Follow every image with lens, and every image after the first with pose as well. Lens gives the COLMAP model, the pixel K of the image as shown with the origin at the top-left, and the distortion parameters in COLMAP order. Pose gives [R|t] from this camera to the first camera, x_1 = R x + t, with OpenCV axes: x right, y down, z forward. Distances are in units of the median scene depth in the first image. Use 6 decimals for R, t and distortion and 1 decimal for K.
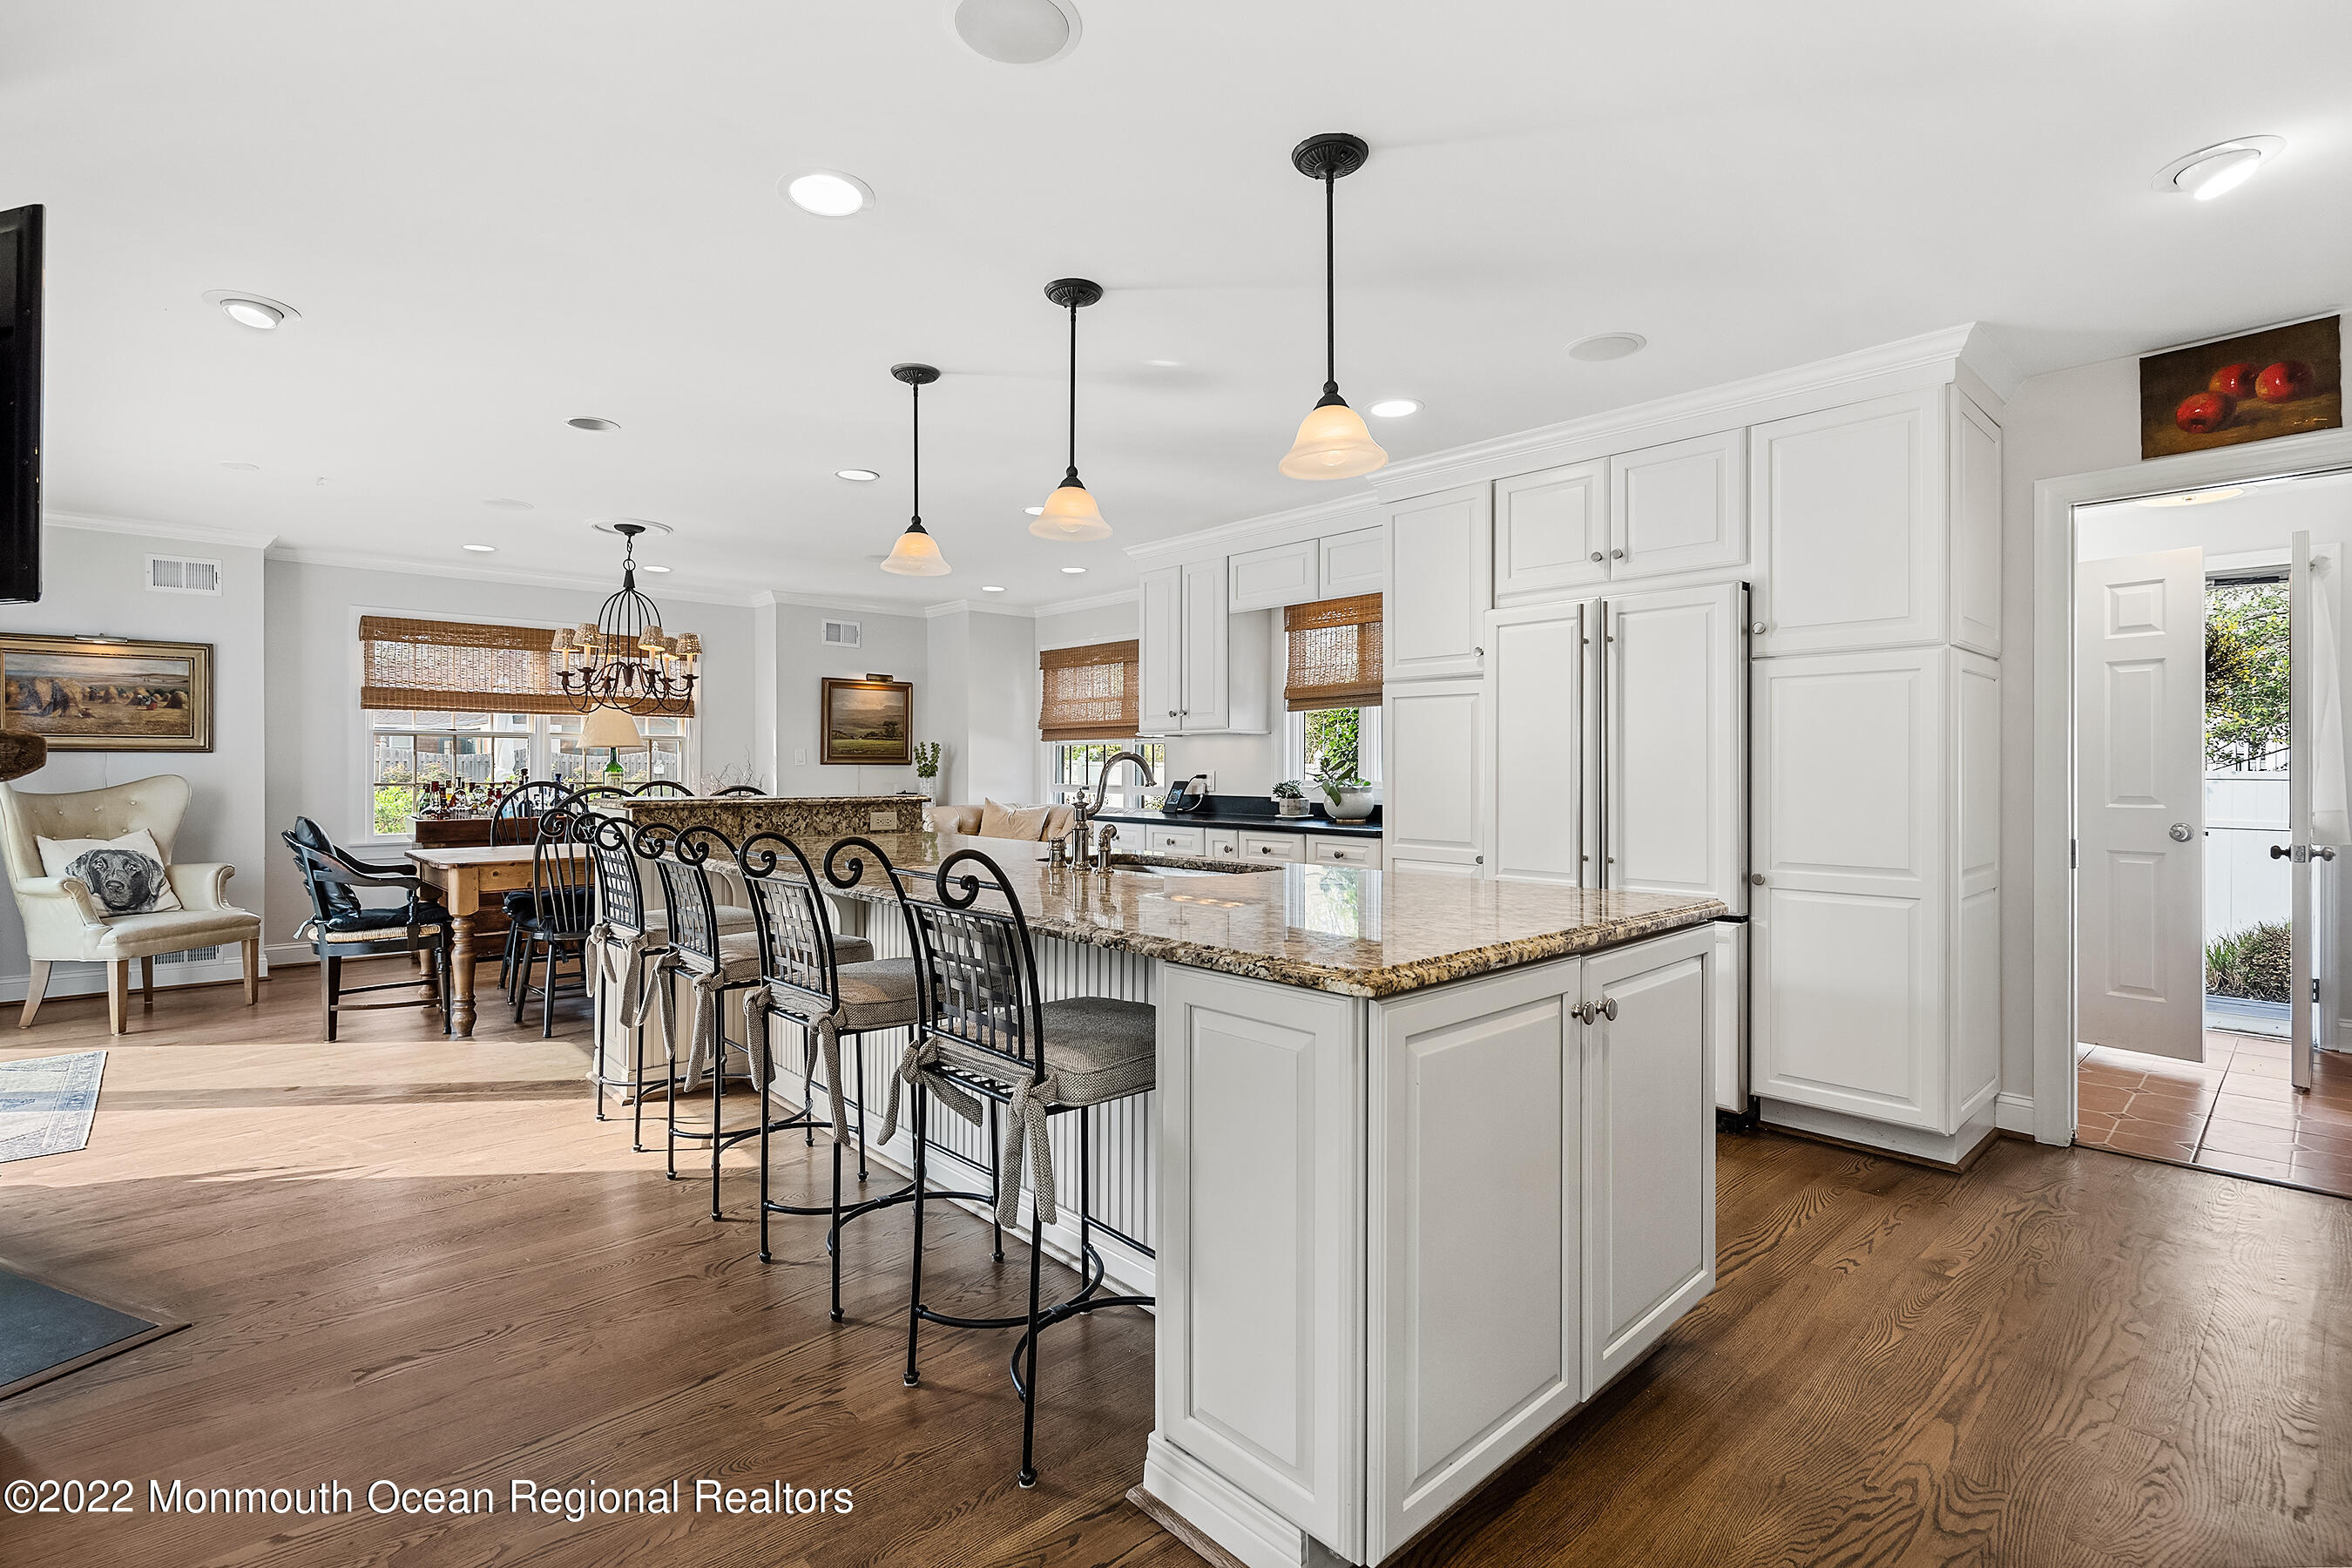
lens RADIAL K [[1101.9, 0, 1170.7], [0, 1101.9, 760.2], [0, 0, 1]] dist [0.001391, 0.001460]
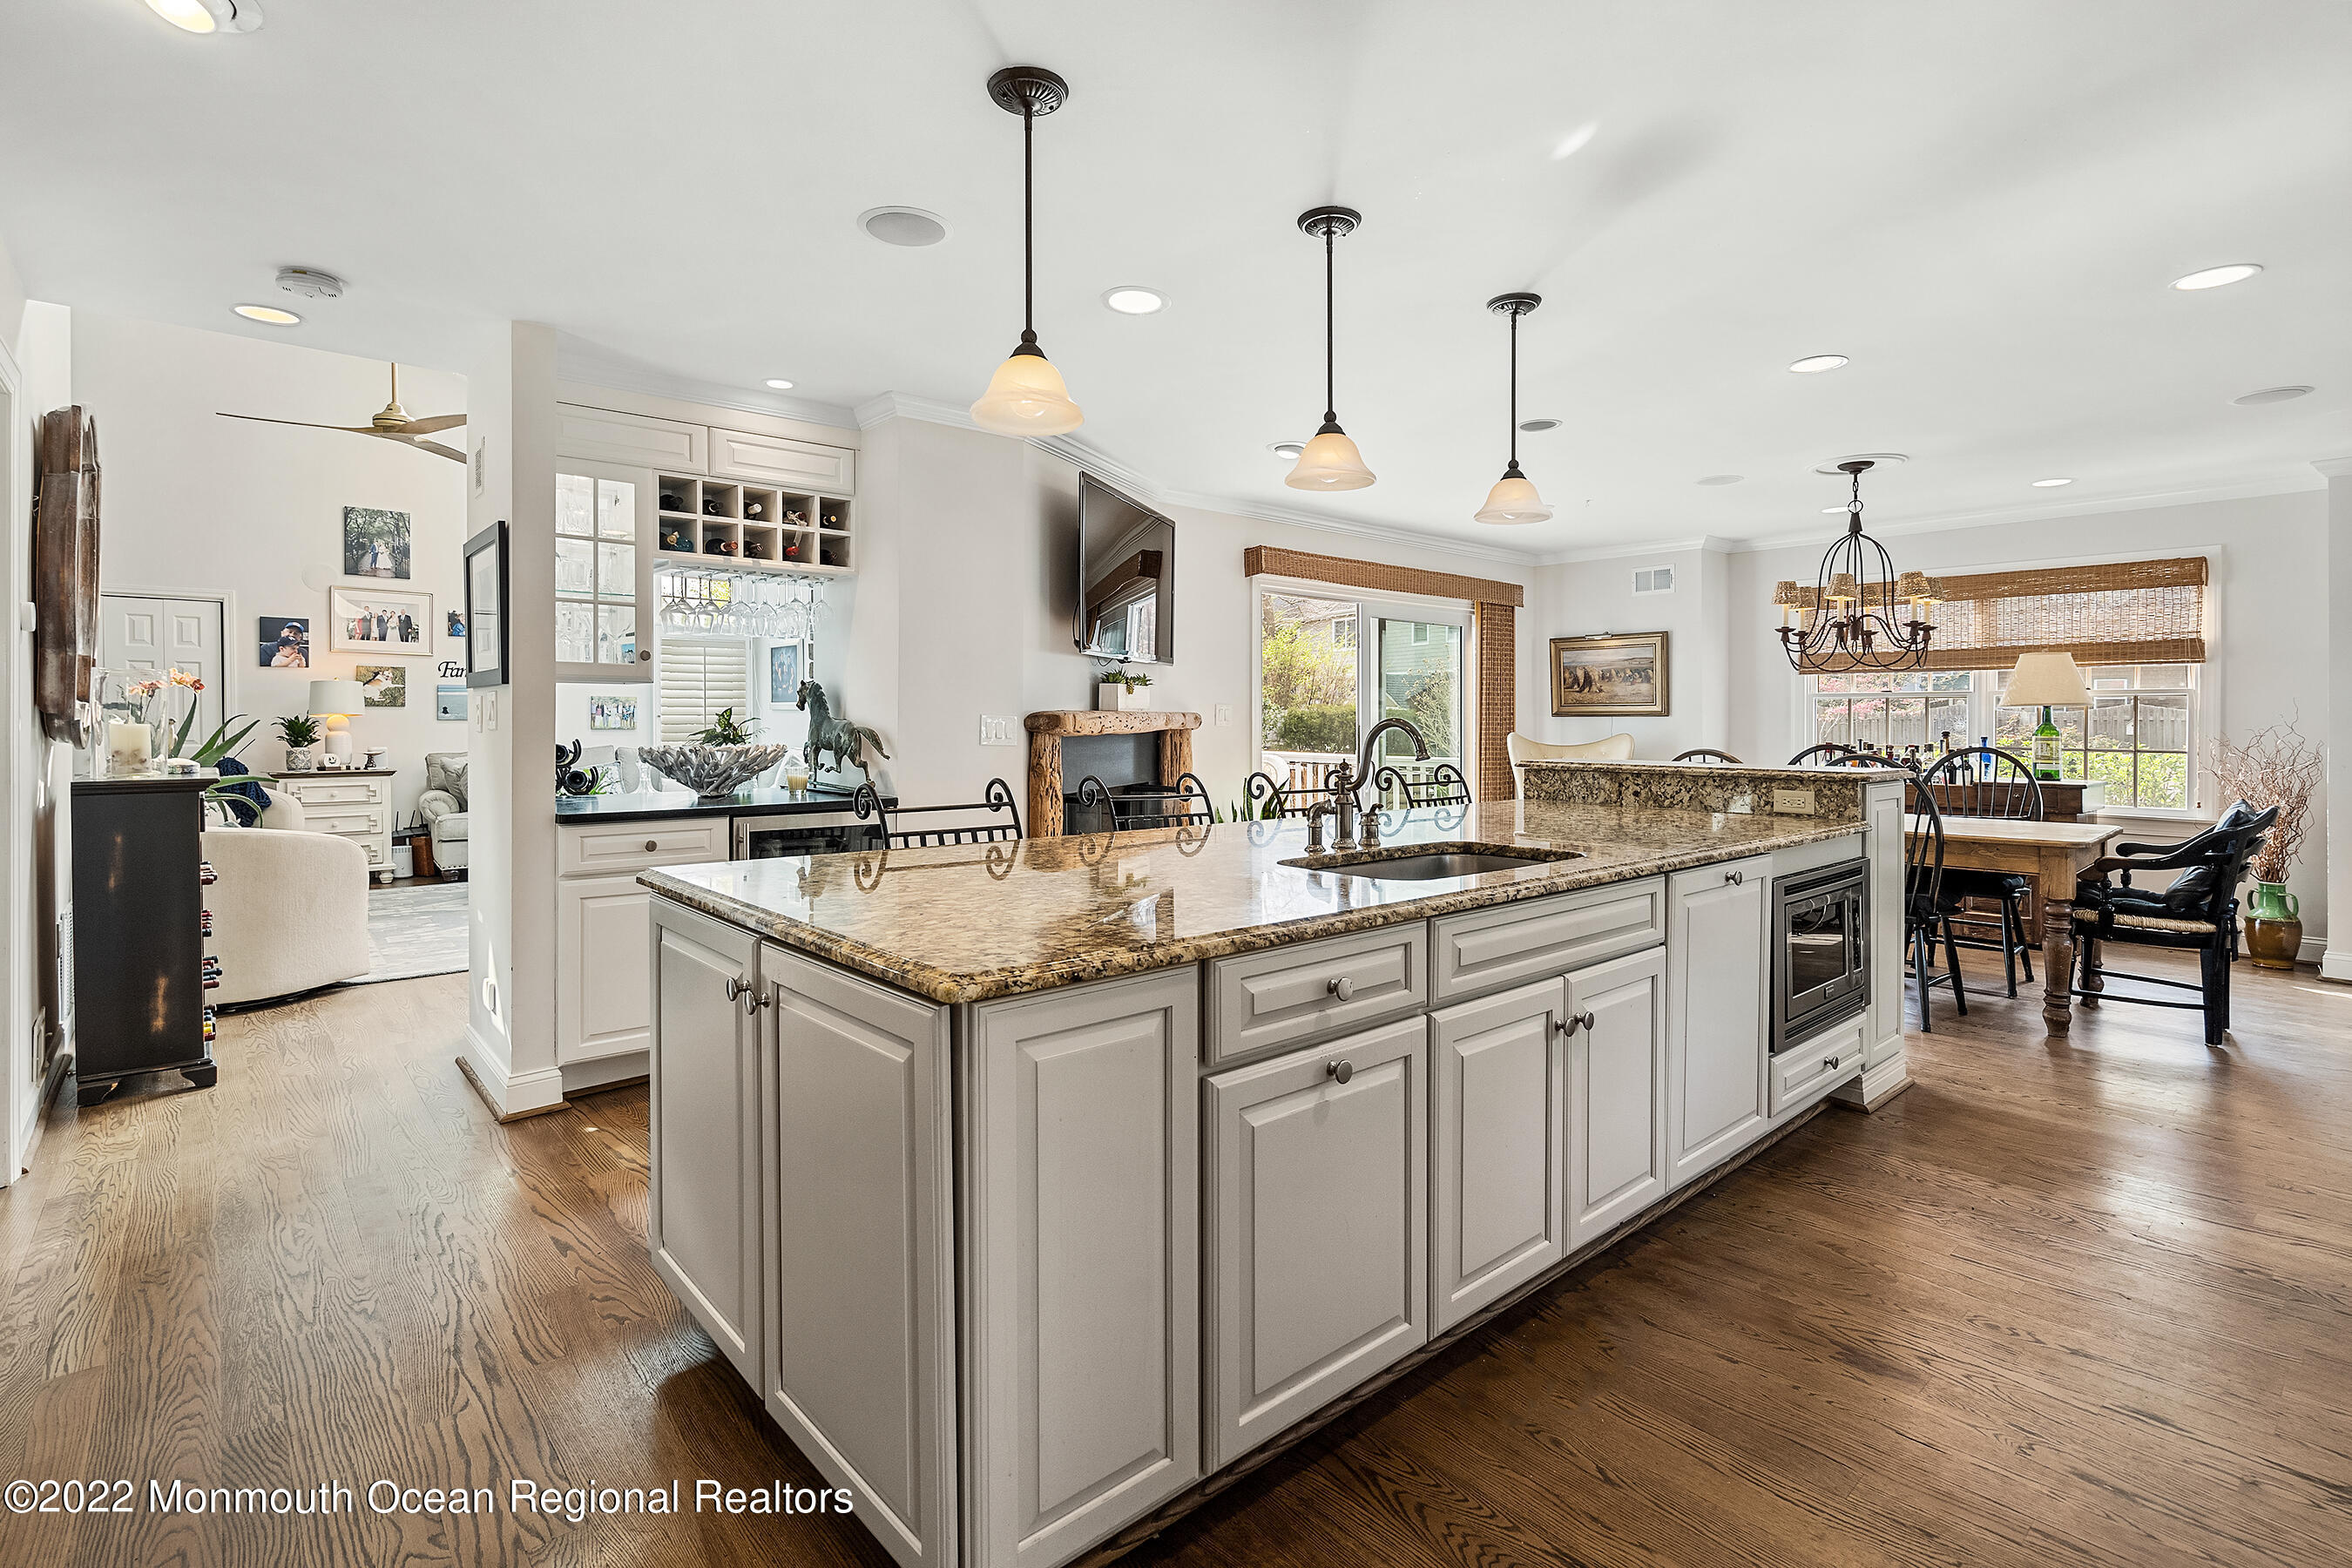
lens RADIAL K [[1101.9, 0, 1155.4], [0, 1101.9, 715.0], [0, 0, 1]] dist [0.001391, 0.001460]
pose [[-0.018148, -0.005851, -0.999818, 0.415073], [0.002988, 0.999978, -0.005906, -0.002495], [0.999831, -0.003094, -0.018130, 0.429243]]
